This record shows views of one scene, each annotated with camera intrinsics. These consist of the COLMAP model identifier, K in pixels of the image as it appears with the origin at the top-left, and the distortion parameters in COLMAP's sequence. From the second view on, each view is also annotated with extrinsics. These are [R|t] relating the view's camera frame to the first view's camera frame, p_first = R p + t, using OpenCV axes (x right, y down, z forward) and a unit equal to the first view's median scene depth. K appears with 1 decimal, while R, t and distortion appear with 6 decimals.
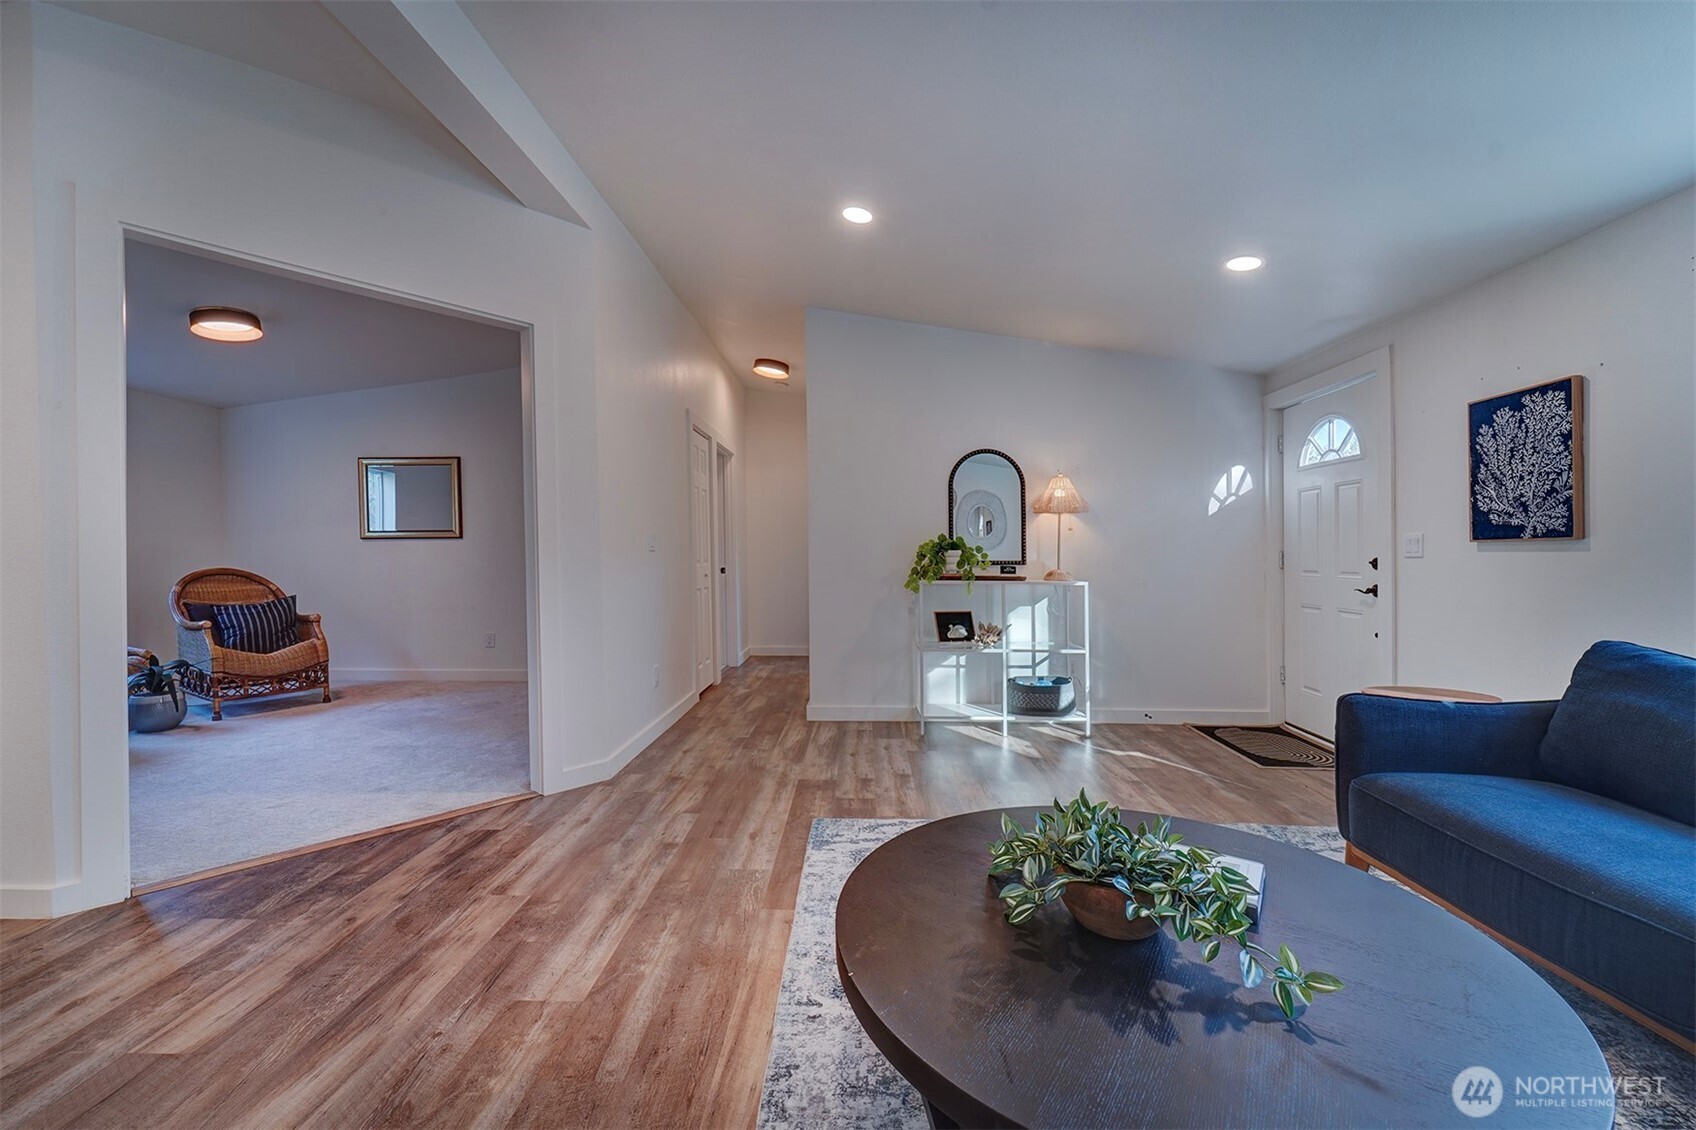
lens RADIAL K [[693.7, 0, 863.5], [0, 693.7, 573.9], [0, 0, 1]] dist [-0.002310, 0.000326]
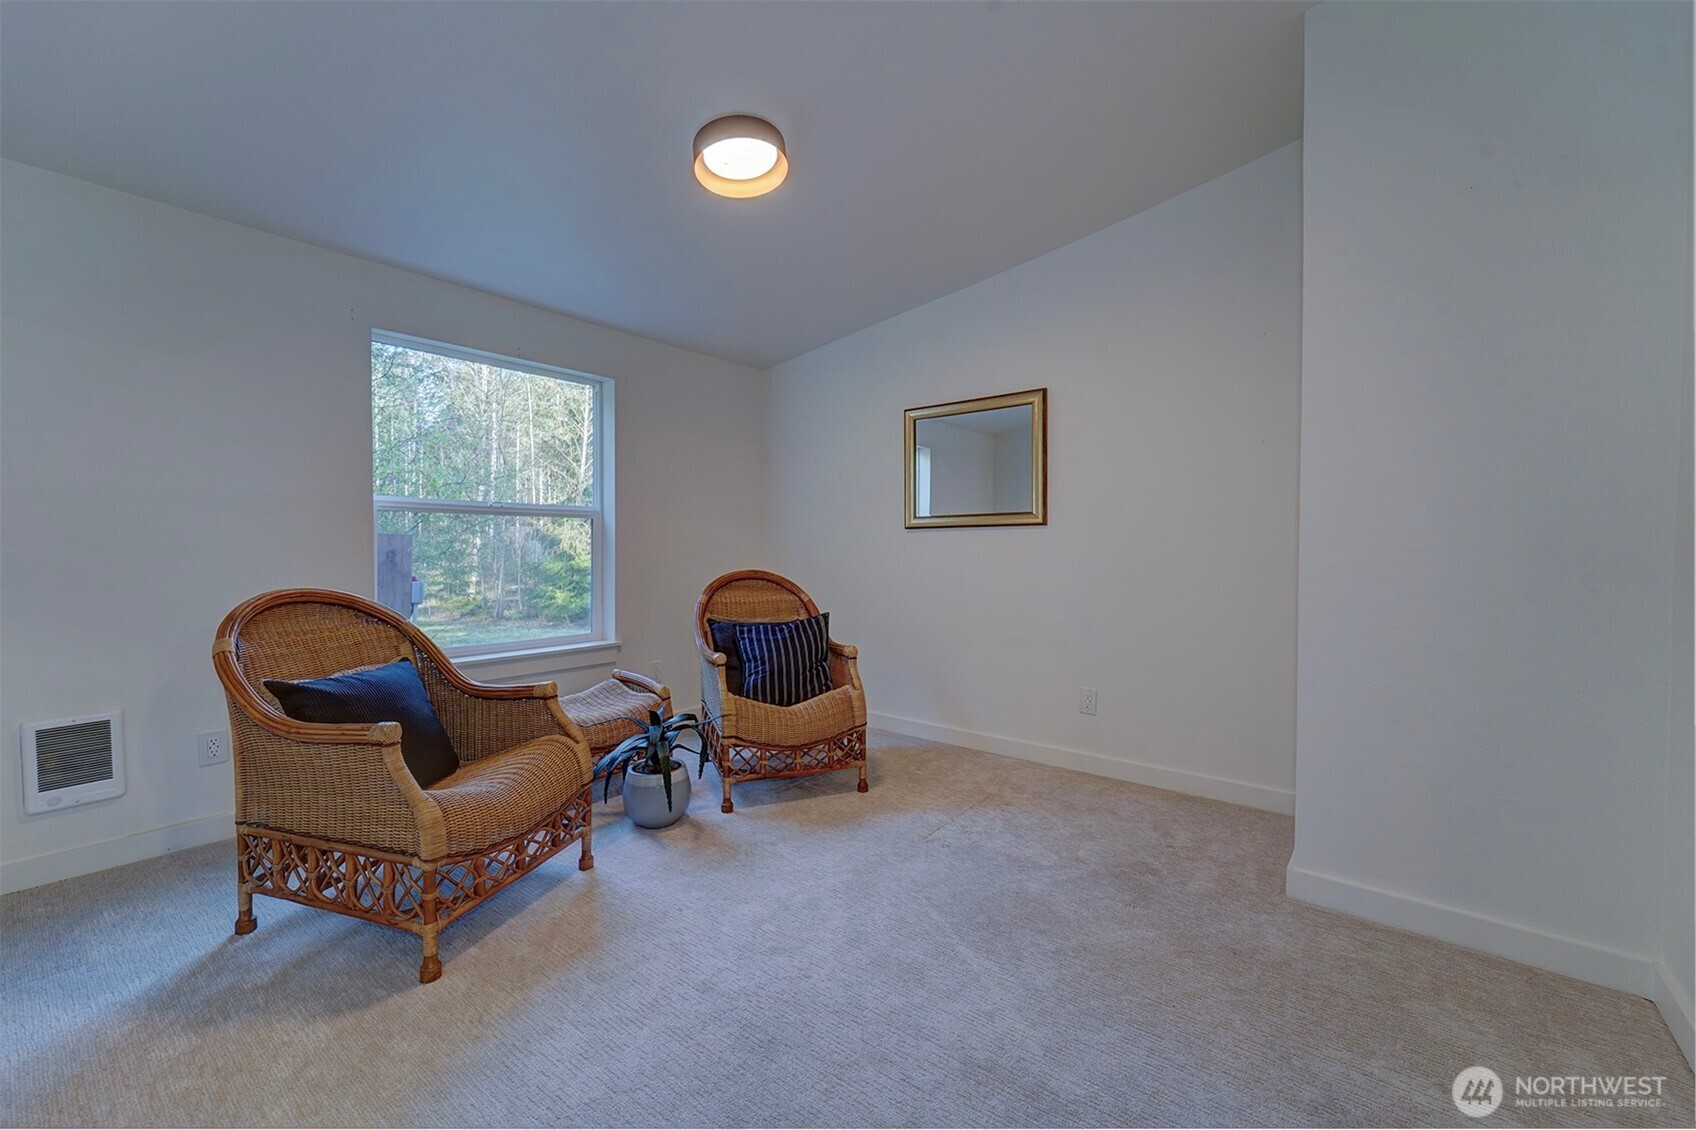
lens RADIAL K [[693.7, 0, 844.5], [0, 693.7, 560.5], [0, 0, 1]] dist [-0.002310, 0.000326]
pose [[0.776390, 0.016507, -0.630036, -0.404004], [-0.019683, 0.999804, 0.001939, -0.022387], [0.629945, 0.010896, 0.776563, 0.510896]]
